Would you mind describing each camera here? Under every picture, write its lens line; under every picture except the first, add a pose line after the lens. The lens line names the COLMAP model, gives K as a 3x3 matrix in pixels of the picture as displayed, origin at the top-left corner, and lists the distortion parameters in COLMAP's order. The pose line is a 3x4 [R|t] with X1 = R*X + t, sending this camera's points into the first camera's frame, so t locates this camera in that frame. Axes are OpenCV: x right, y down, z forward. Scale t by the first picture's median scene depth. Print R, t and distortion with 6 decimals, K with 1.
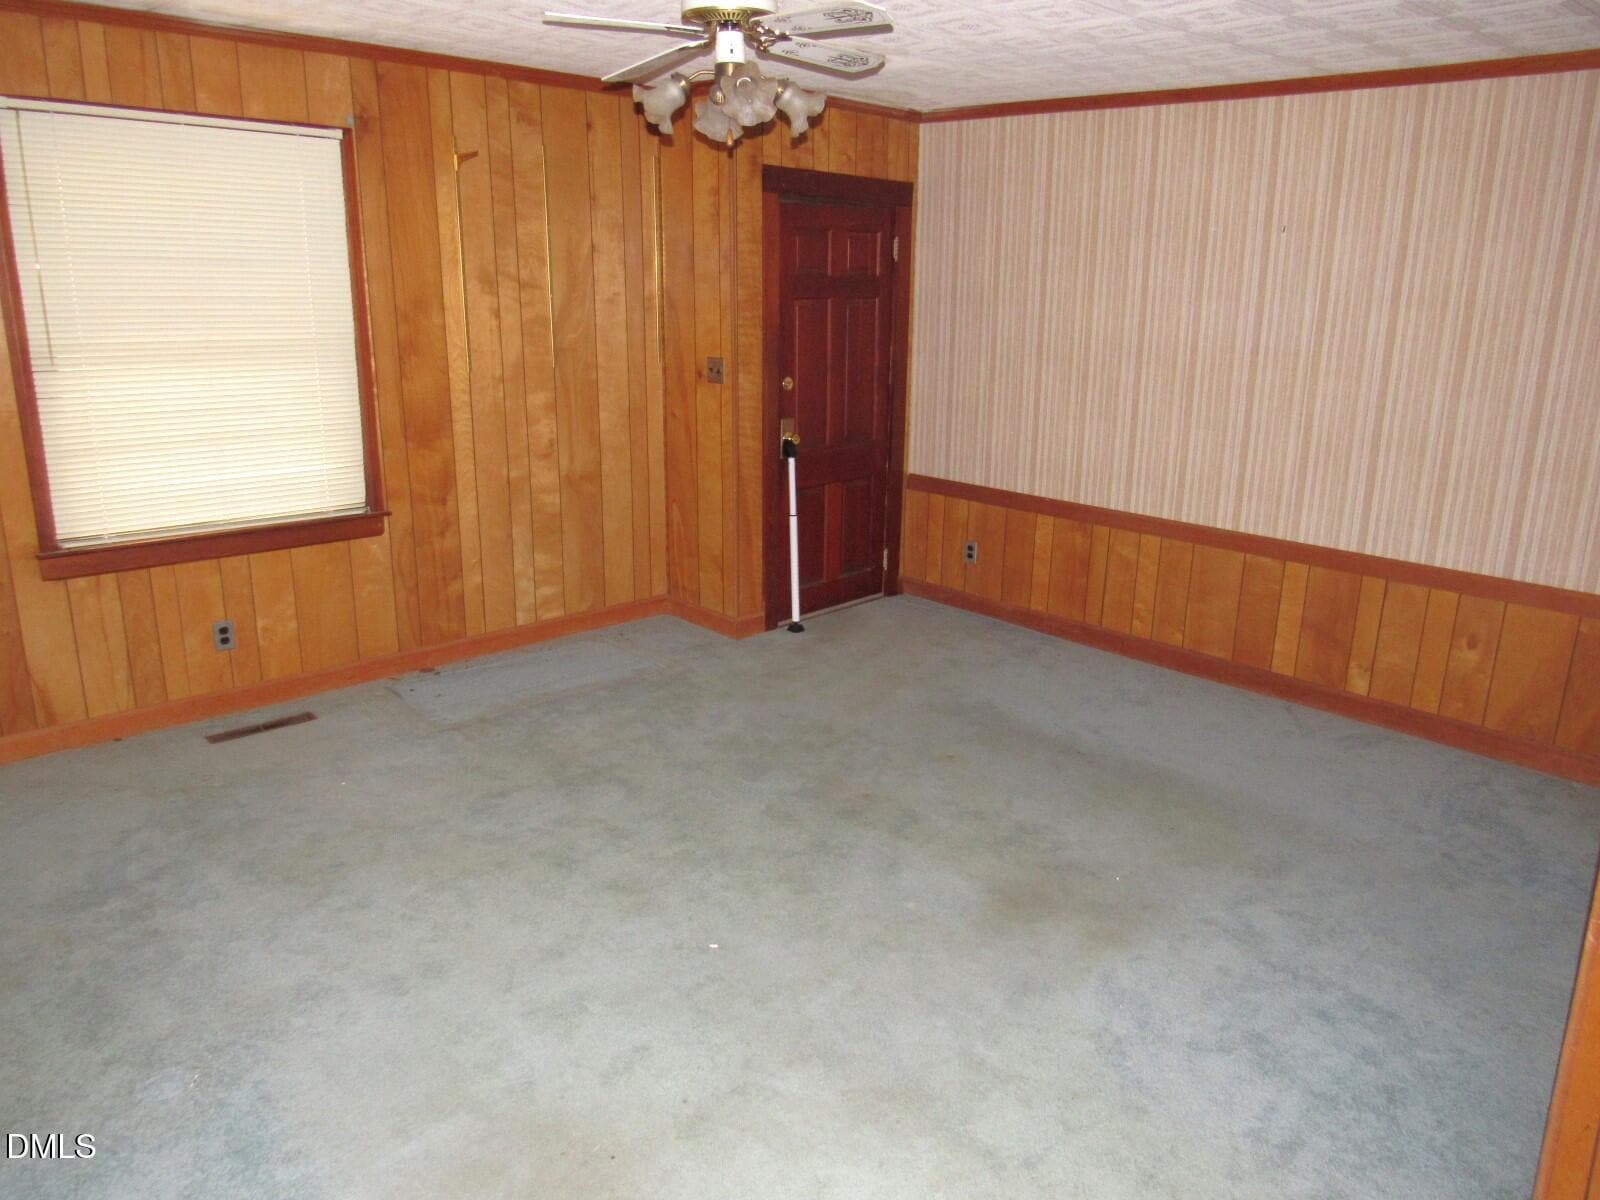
lens RADIAL K [[1166.1, 0, 804.3], [0, 1166.1, 593.0], [0, 0, 1]] dist [-0.005867, -0.006767]
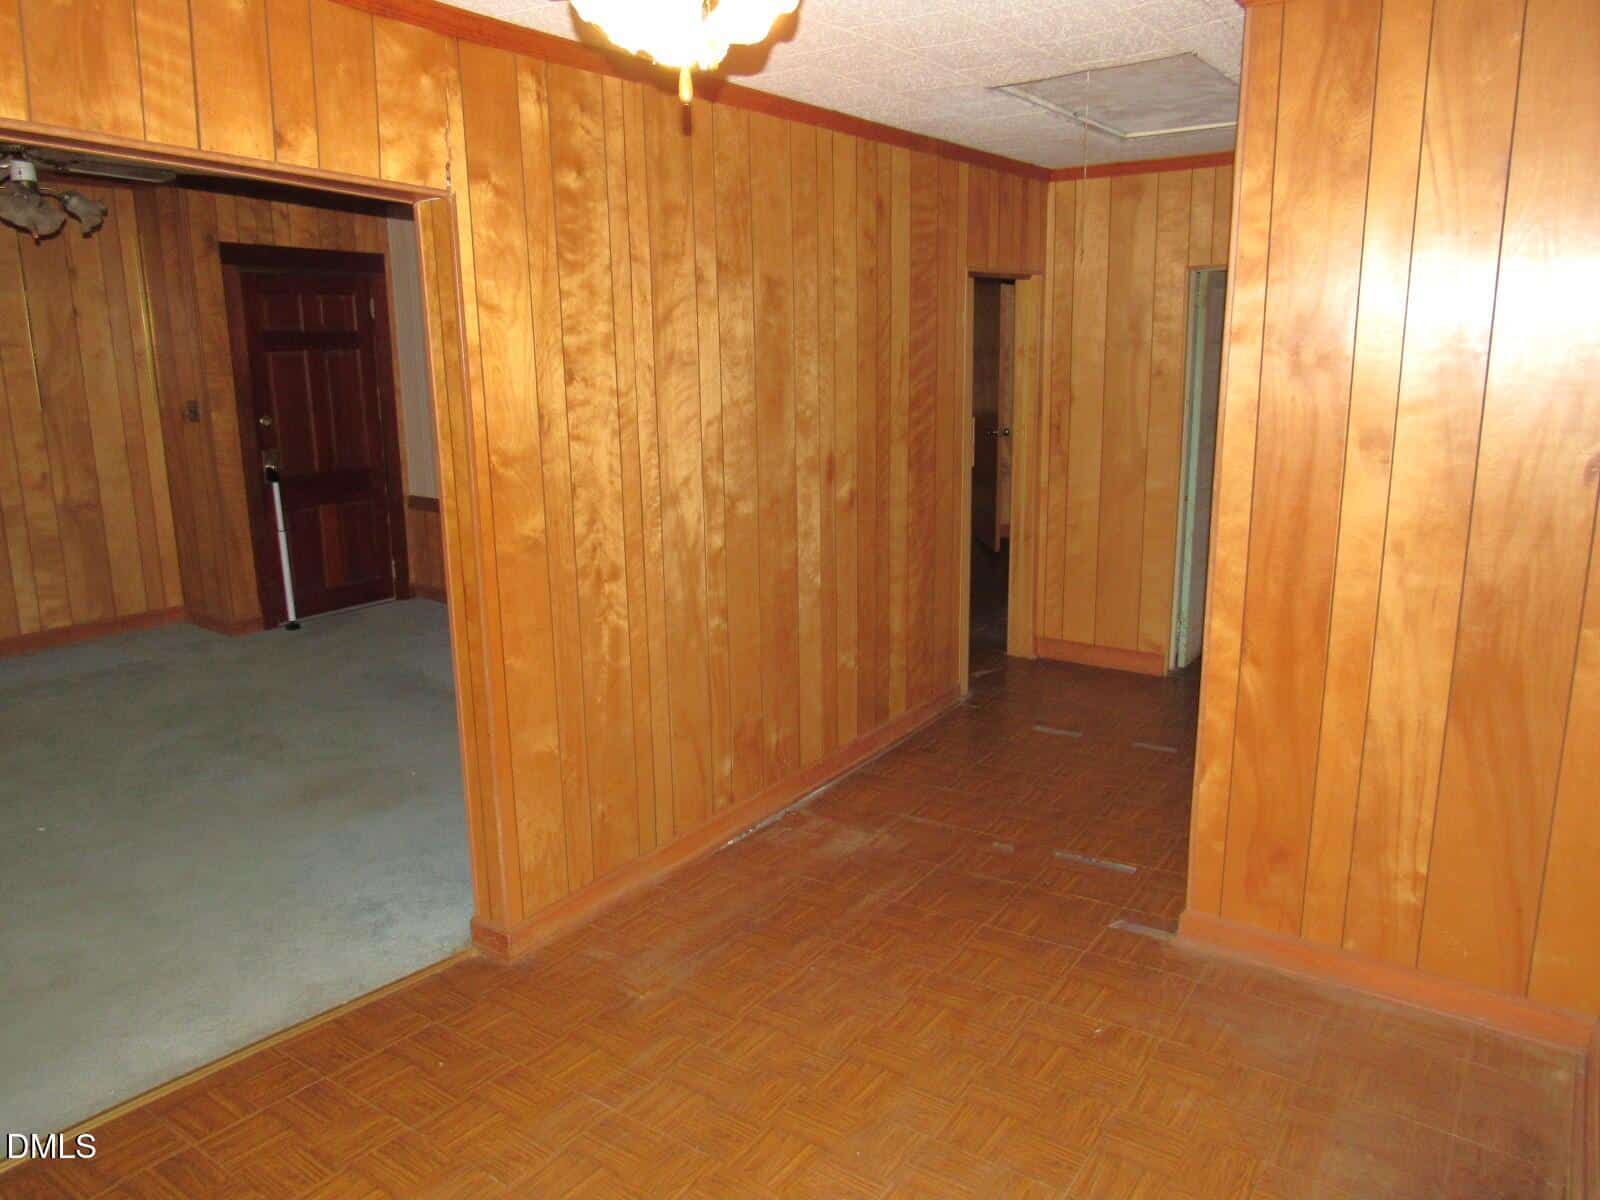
lens RADIAL K [[1166.1, 0, 796.5], [0, 1166.1, 608.6], [0, 0, 1]] dist [-0.005867, -0.006767]
pose [[0.986541, -0.053559, 0.154496, 0.332080], [0.058542, 0.997896, -0.027881, 0.078606], [-0.152678, 0.036550, 0.987600, -0.260705]]
